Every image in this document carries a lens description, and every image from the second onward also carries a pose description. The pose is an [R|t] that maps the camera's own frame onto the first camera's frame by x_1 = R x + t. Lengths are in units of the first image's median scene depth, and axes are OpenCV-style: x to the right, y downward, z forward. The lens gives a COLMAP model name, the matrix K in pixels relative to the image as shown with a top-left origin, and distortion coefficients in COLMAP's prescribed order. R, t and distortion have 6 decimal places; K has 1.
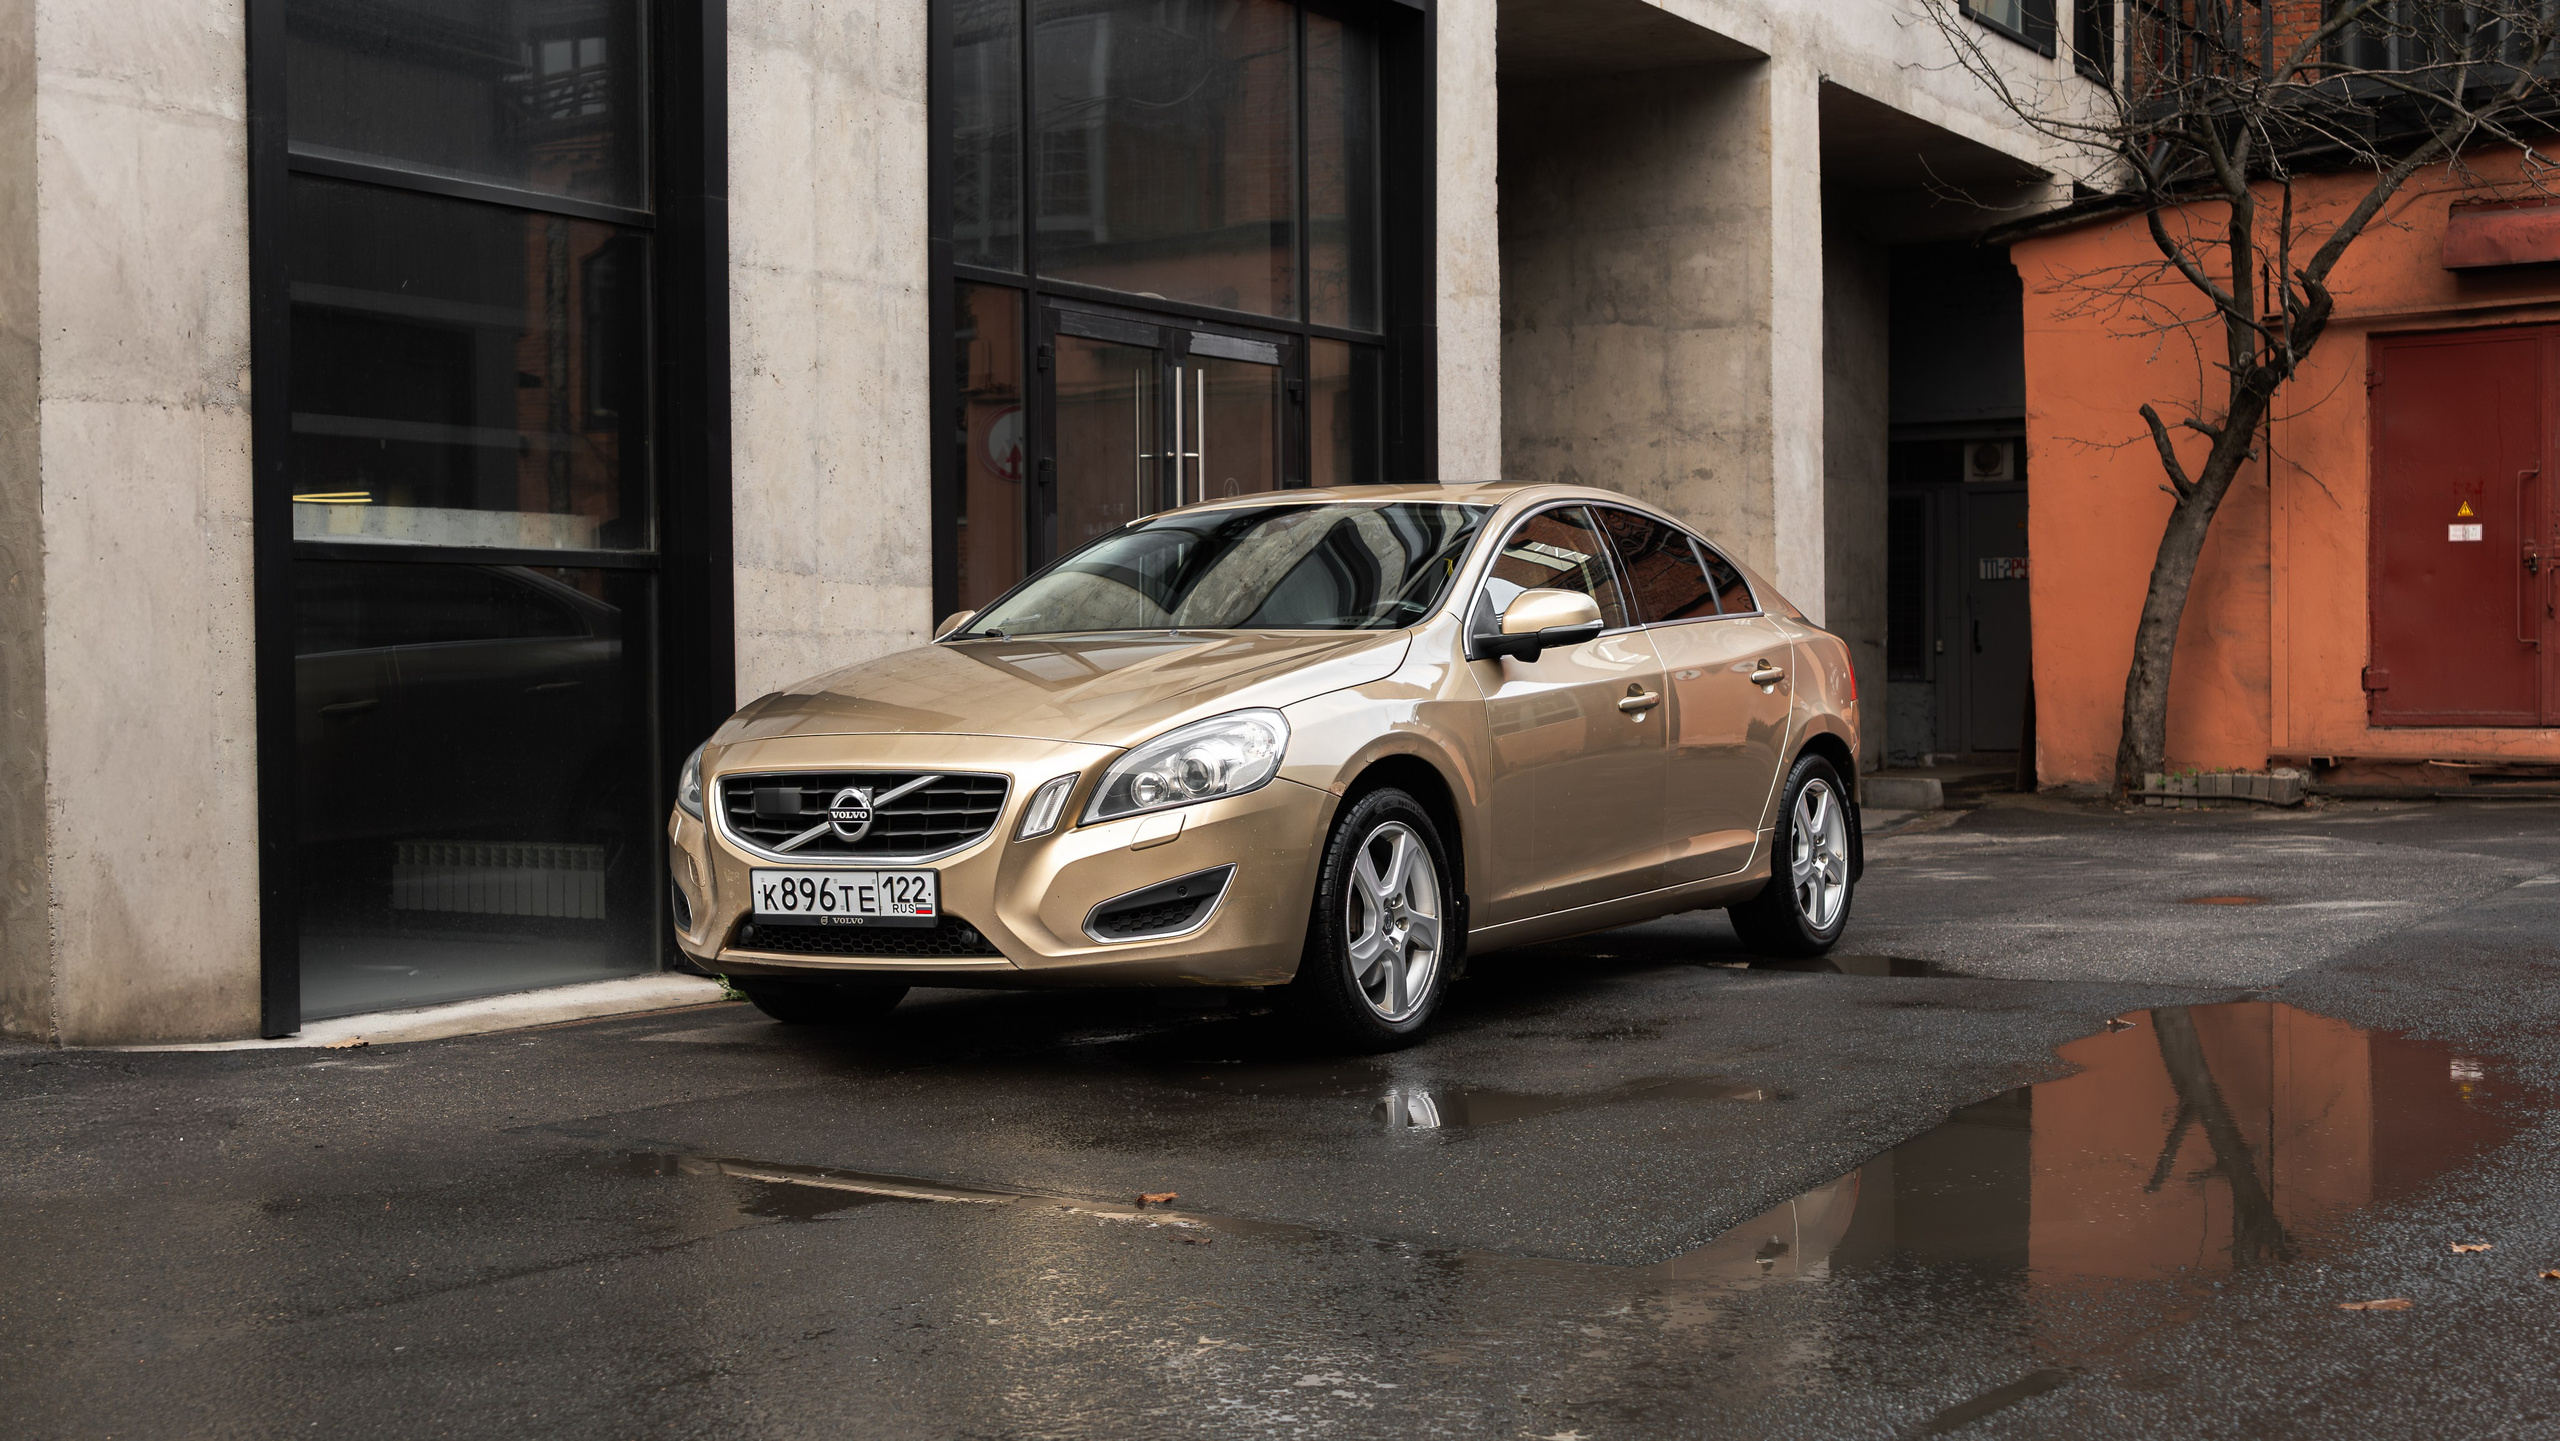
lens RADIAL K [[2981.6, 0, 1297.0], [0, 2981.6, 725.7], [0, 0, 1]] dist [0.004058, 0.000000]
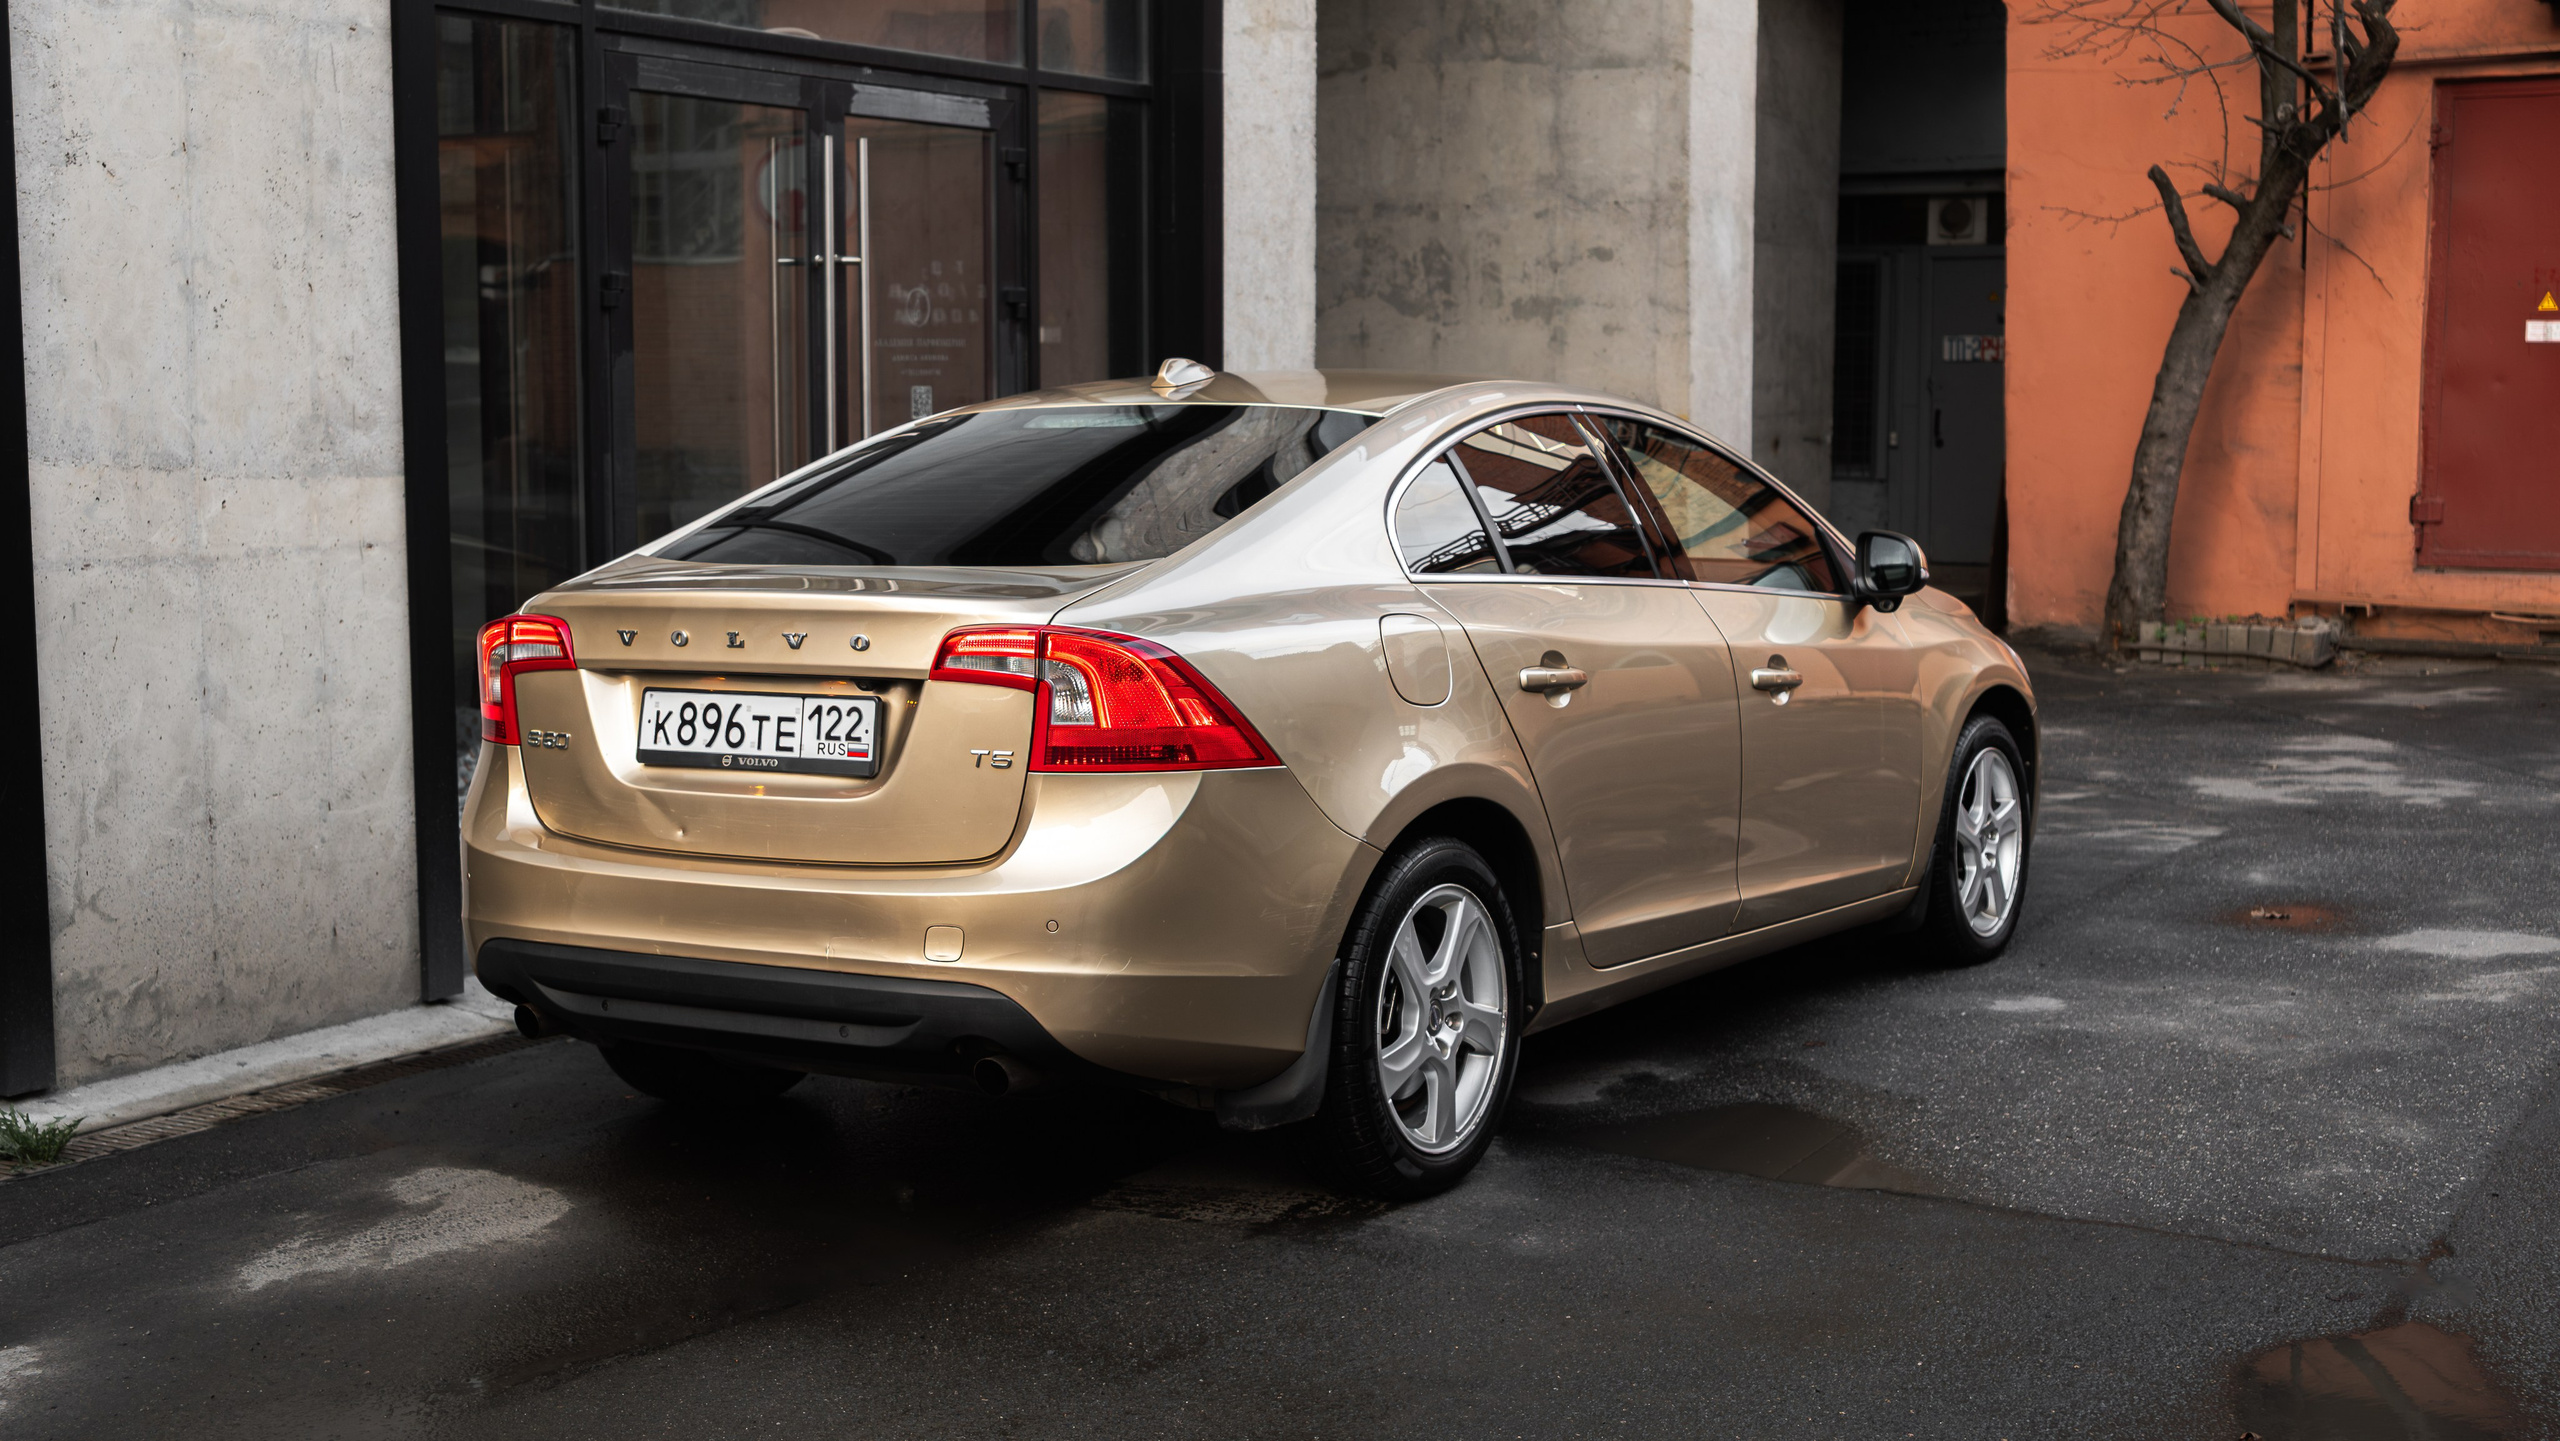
lens RADIAL K [[3147.6, 0, 1254.7], [0, 3147.6, 711.4], [0, 0, 1]] dist [0.004109, 0.000000]
pose [[0.999877, 0.007528, 0.013749, 0.031712], [-0.008591, 0.996842, 0.078943, -0.026847], [-0.013111, -0.079051, 0.996784, 0.149506]]
